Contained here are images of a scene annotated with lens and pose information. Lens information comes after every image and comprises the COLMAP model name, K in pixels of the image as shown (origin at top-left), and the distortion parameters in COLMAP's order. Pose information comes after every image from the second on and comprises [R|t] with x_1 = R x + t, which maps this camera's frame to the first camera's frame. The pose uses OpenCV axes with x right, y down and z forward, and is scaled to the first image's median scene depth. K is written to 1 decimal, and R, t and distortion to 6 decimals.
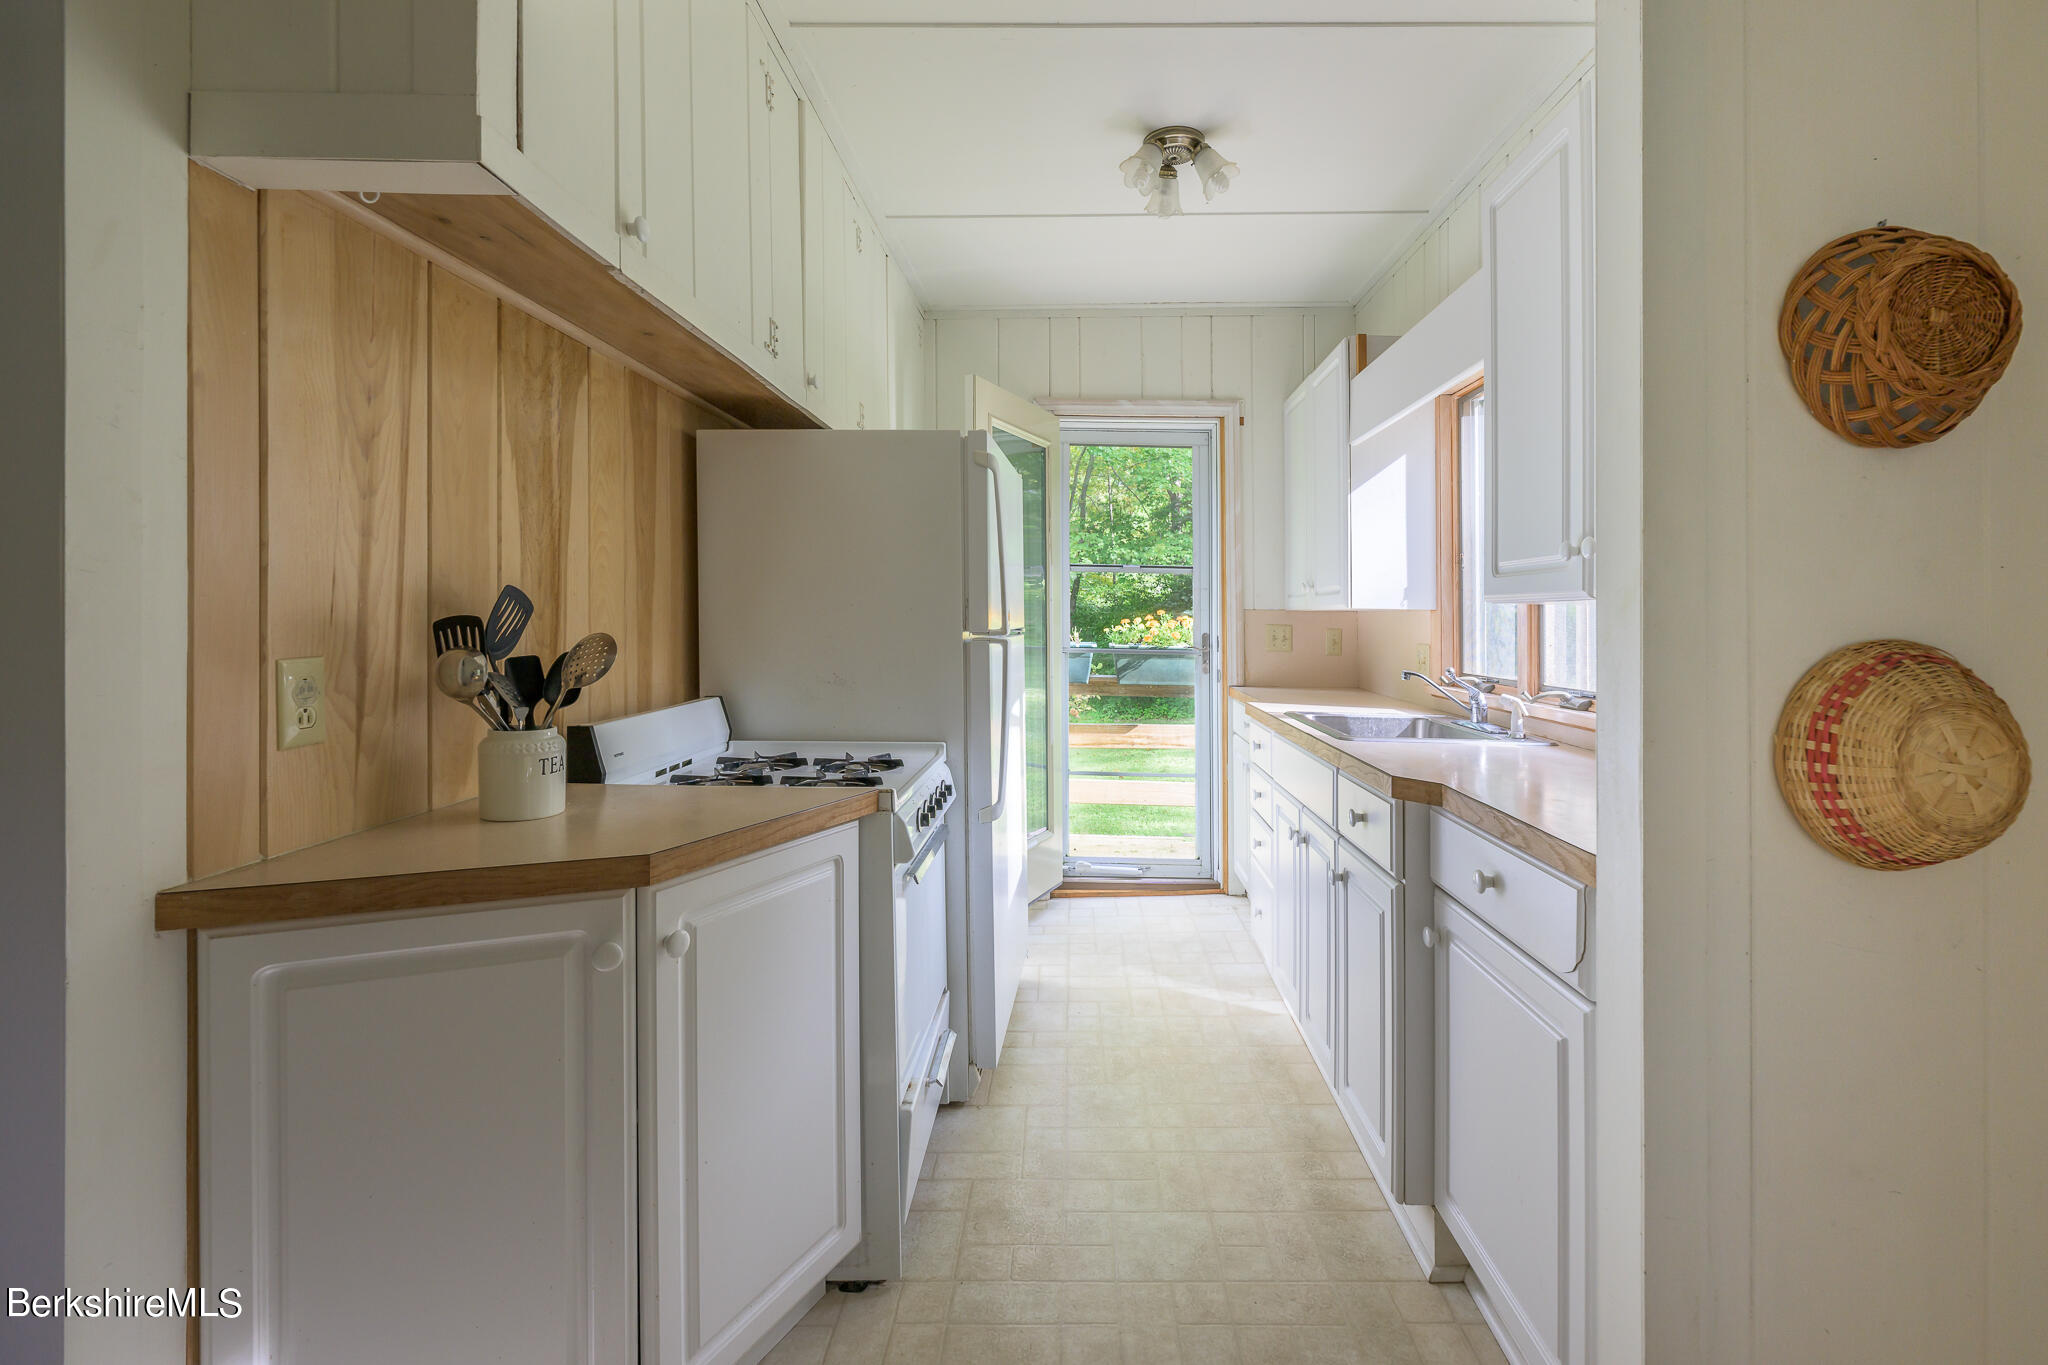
lens RADIAL K [[871.1, 0, 1027.7], [0, 871.1, 617.0], [0, 0, 1]] dist [-0.004122, -0.000409]
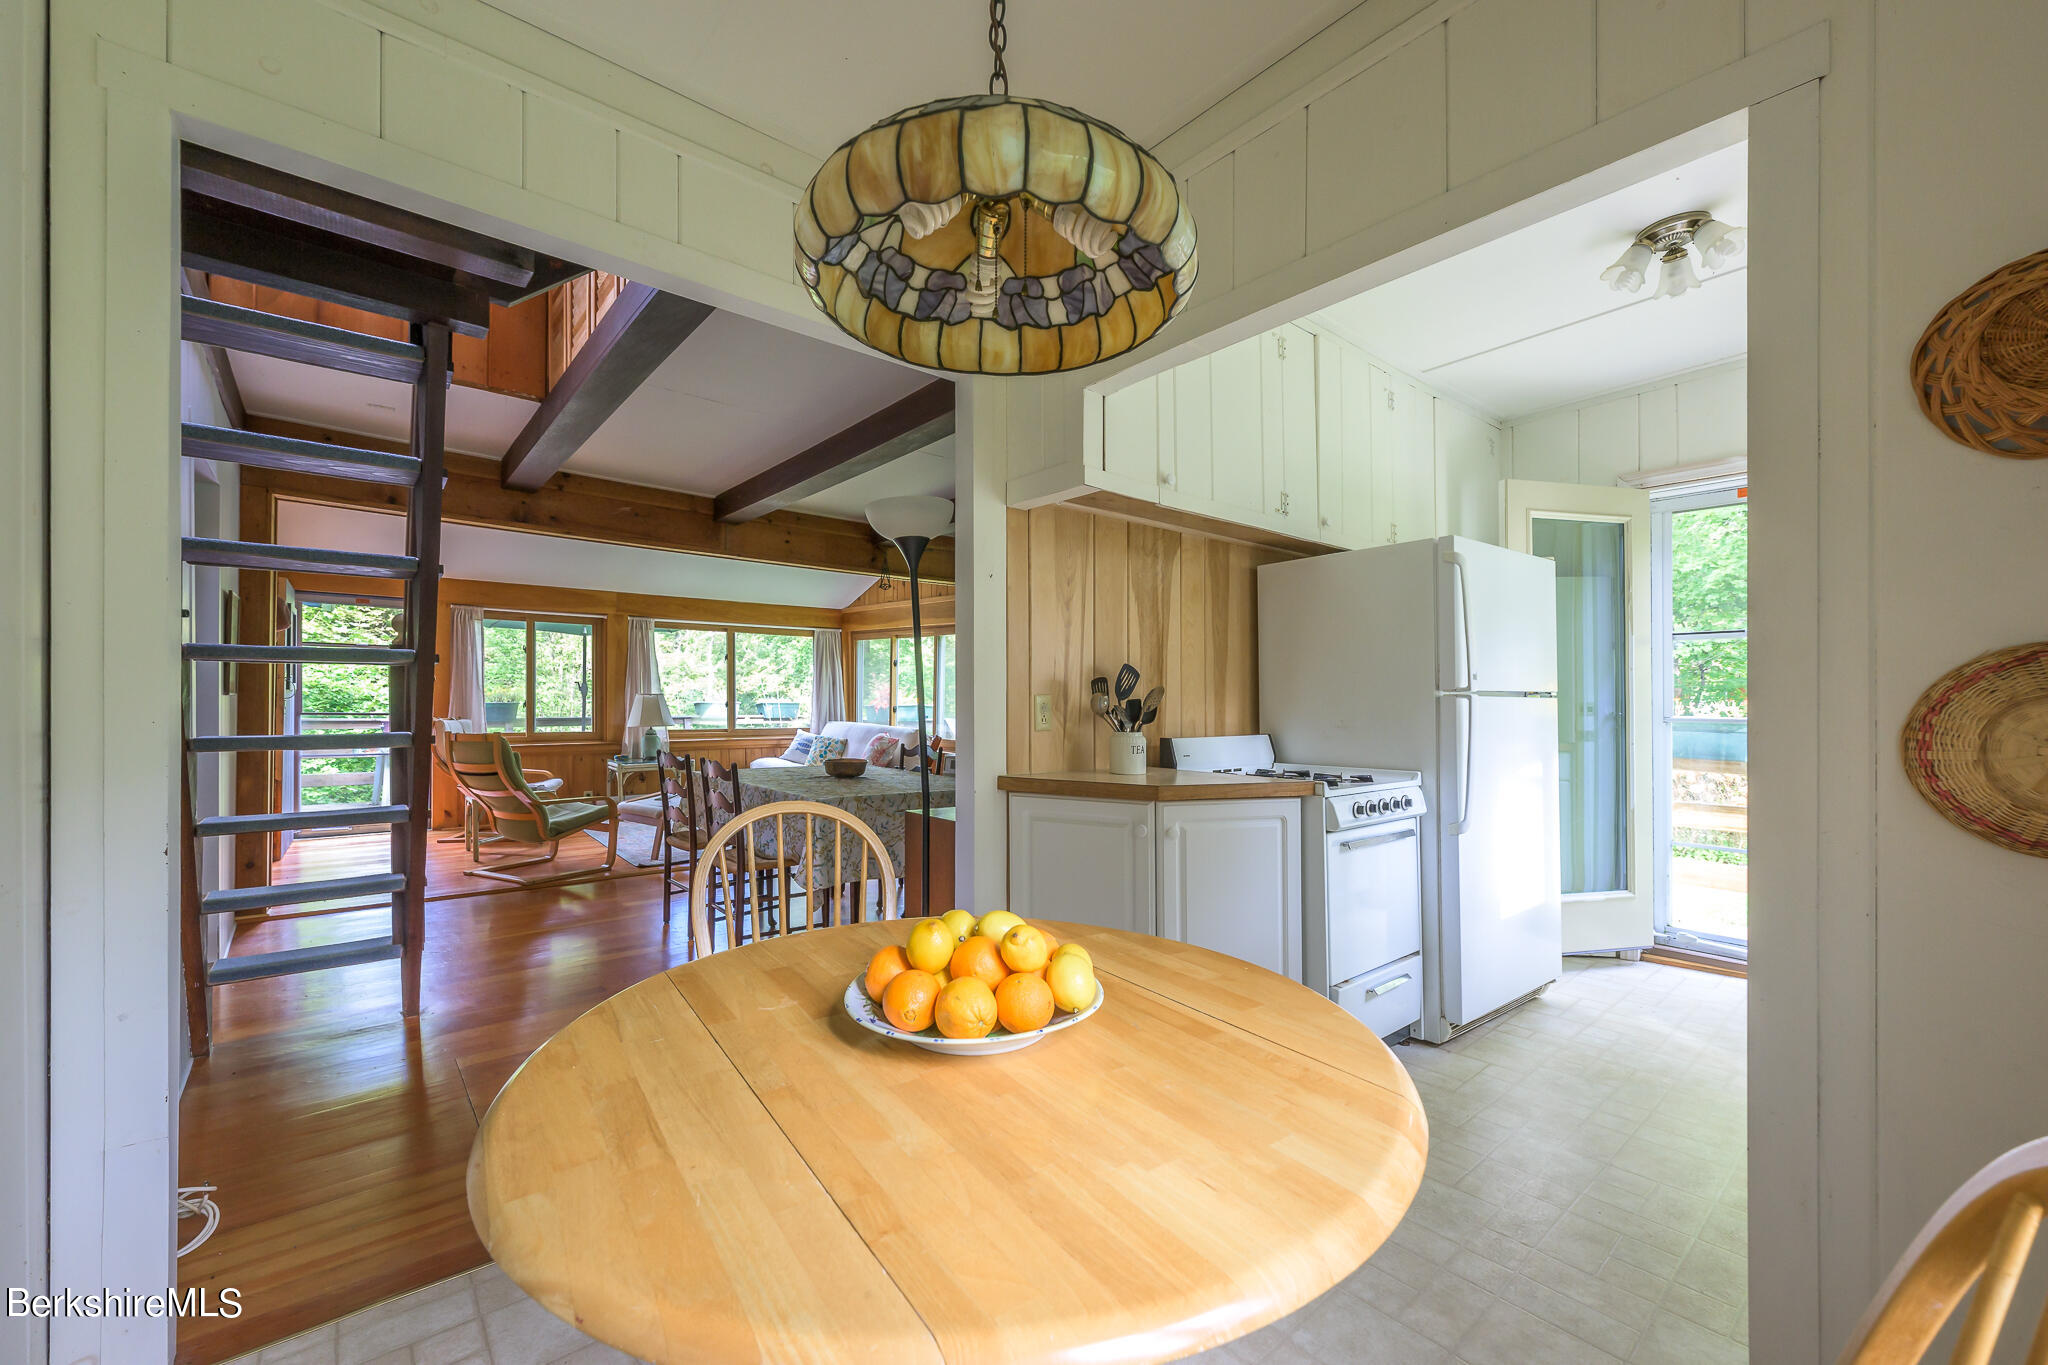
lens RADIAL K [[820.4, 0, 1043.5], [0, 820.4, 717.3], [0, 0, 1]] dist [0.001863, 0.000161]
pose [[0.674344, -0.002832, -0.738412, 0.680671], [0.003654, 0.999993, -0.000499, 0.087708], [0.738409, -0.002362, 0.674349, -0.435202]]
